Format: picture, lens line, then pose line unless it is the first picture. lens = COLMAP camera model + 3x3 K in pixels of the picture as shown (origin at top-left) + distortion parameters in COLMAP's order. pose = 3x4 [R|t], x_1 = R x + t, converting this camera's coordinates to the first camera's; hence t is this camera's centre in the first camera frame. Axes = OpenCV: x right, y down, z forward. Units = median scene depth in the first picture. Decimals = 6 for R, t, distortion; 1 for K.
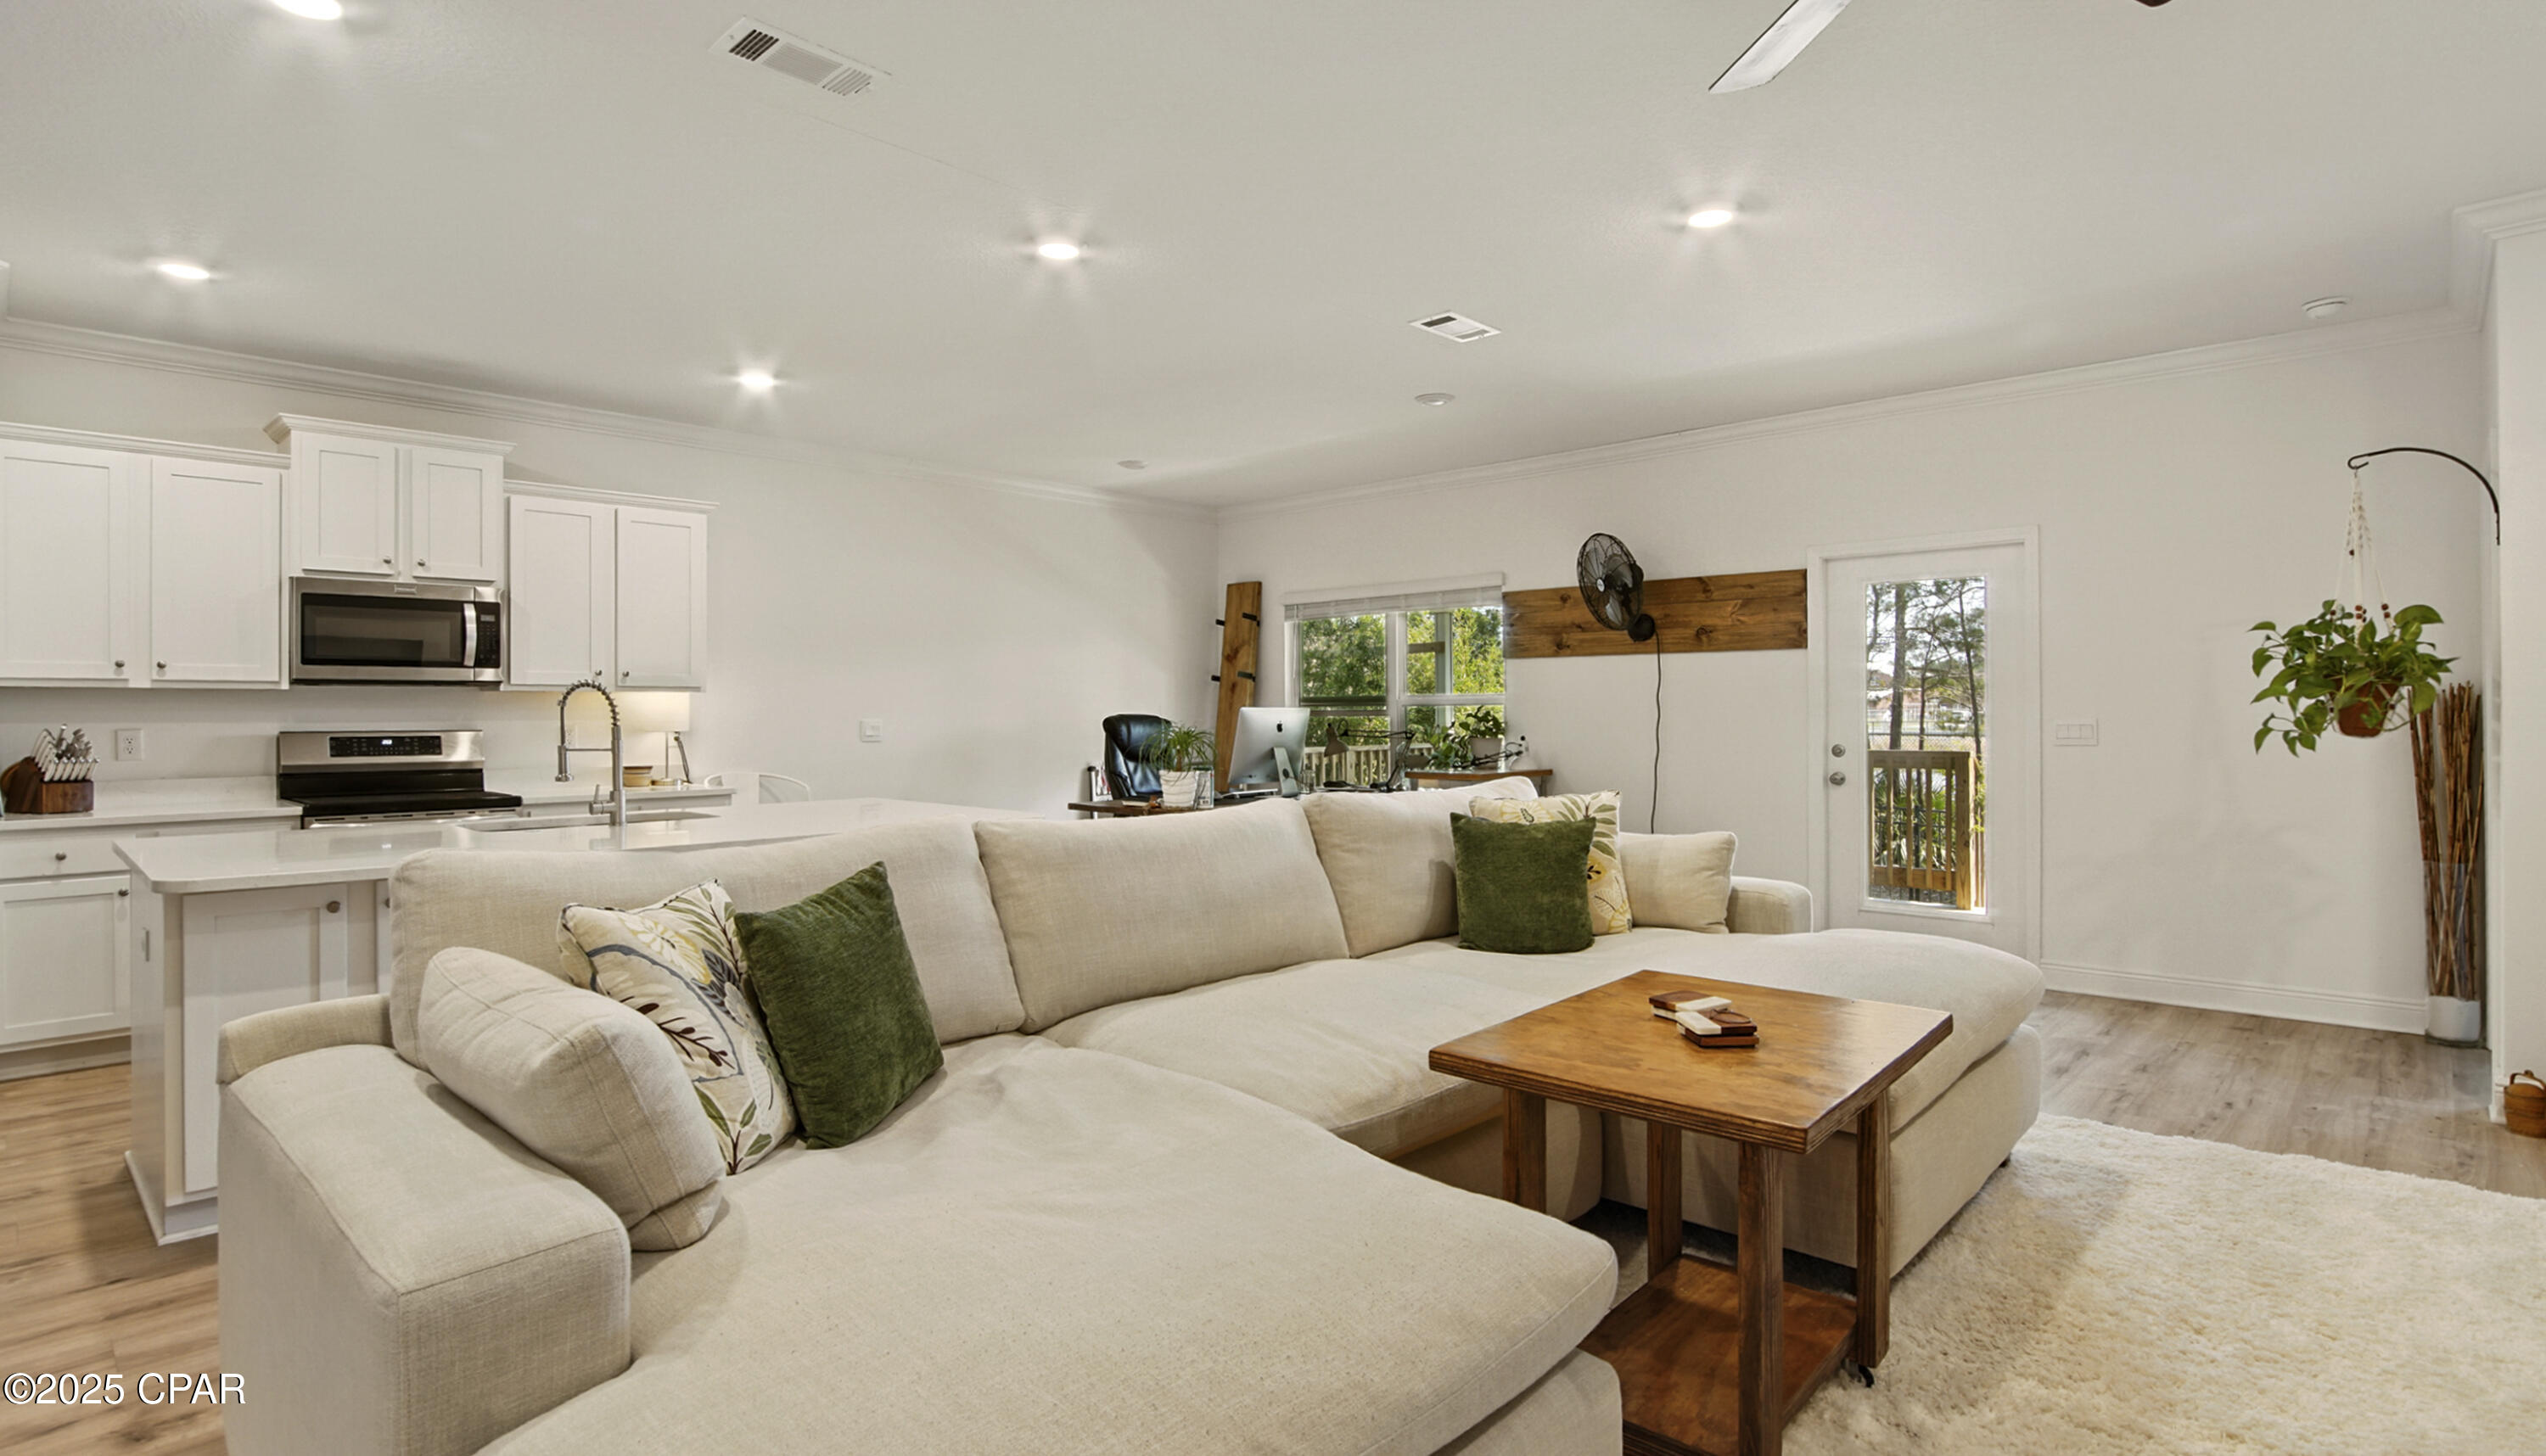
lens RADIAL K [[1217.3, 0, 1273.0], [0, 1217.3, 728.0], [0, 0, 1]] dist [-0.000141, -0.000028]
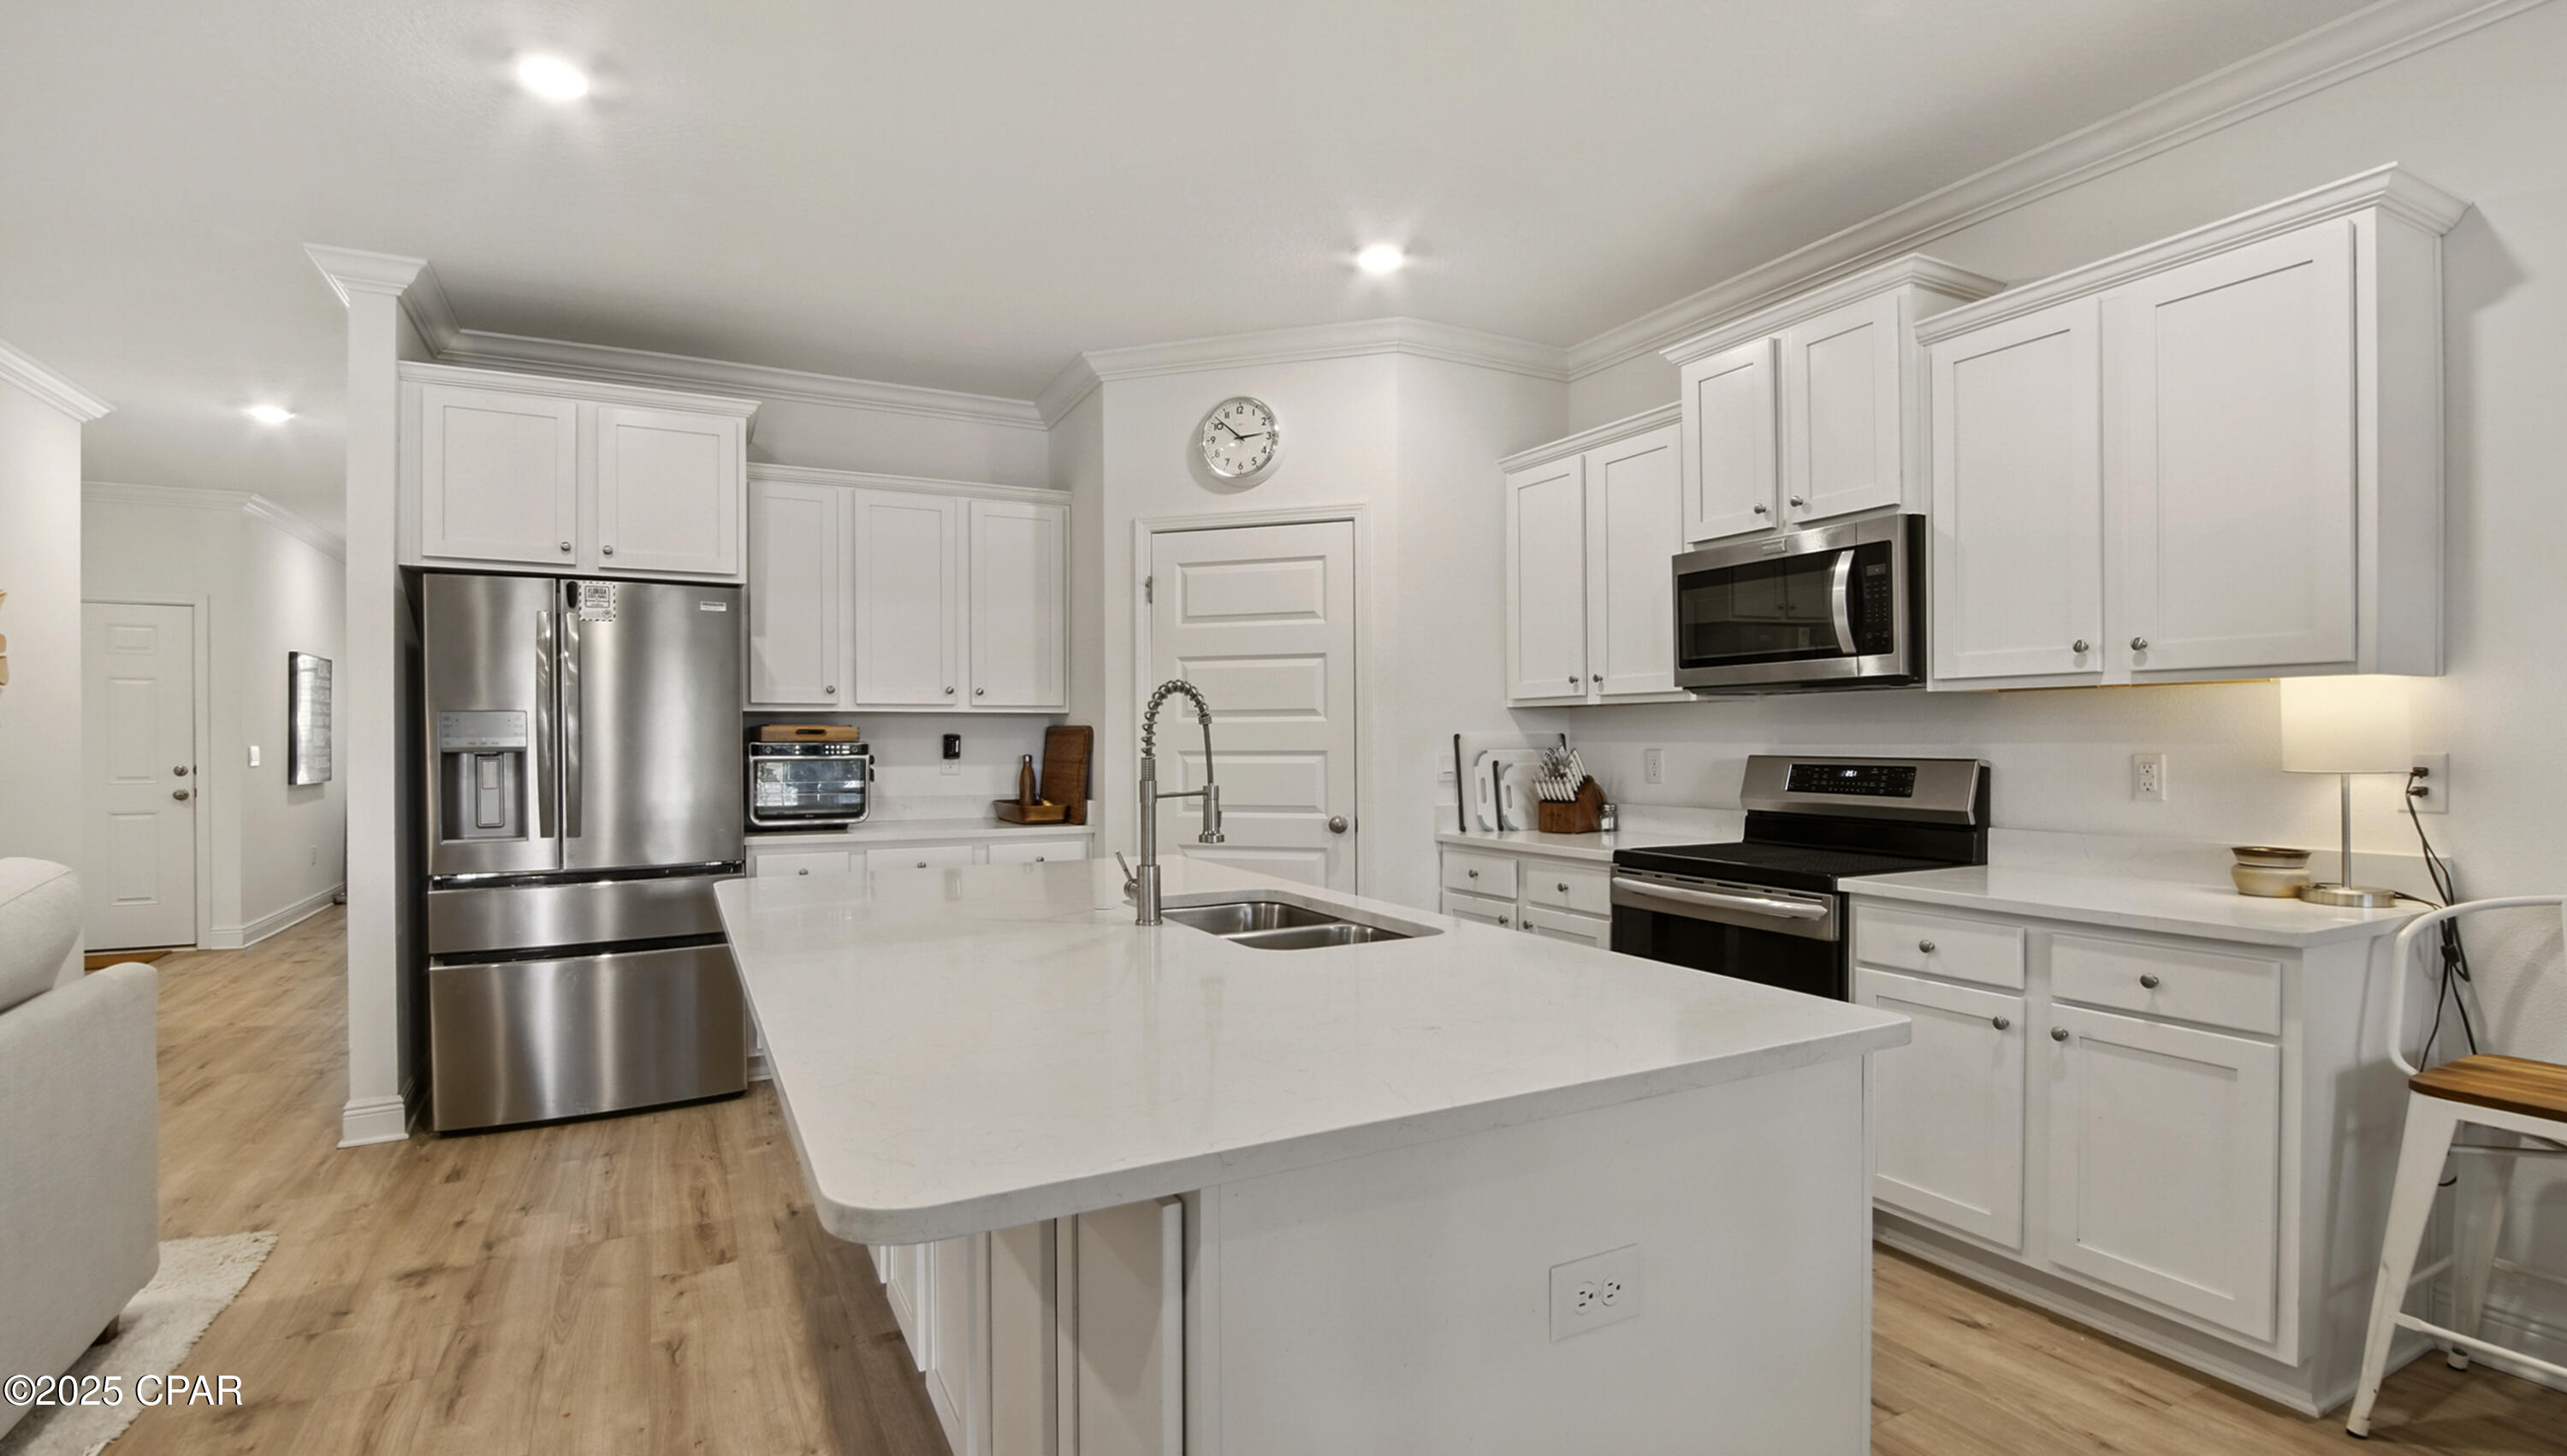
lens RADIAL K [[1205.8, 0, 1283.5], [0, 1205.8, 728.0], [0, 0, 1]] dist [0.021463, 0.000100]
pose [[-0.325118, -0.005649, -0.945657, 0.009746], [-0.007607, 0.999965, -0.003358, -0.009027], [0.945643, 0.006102, -0.325150, 0.914005]]
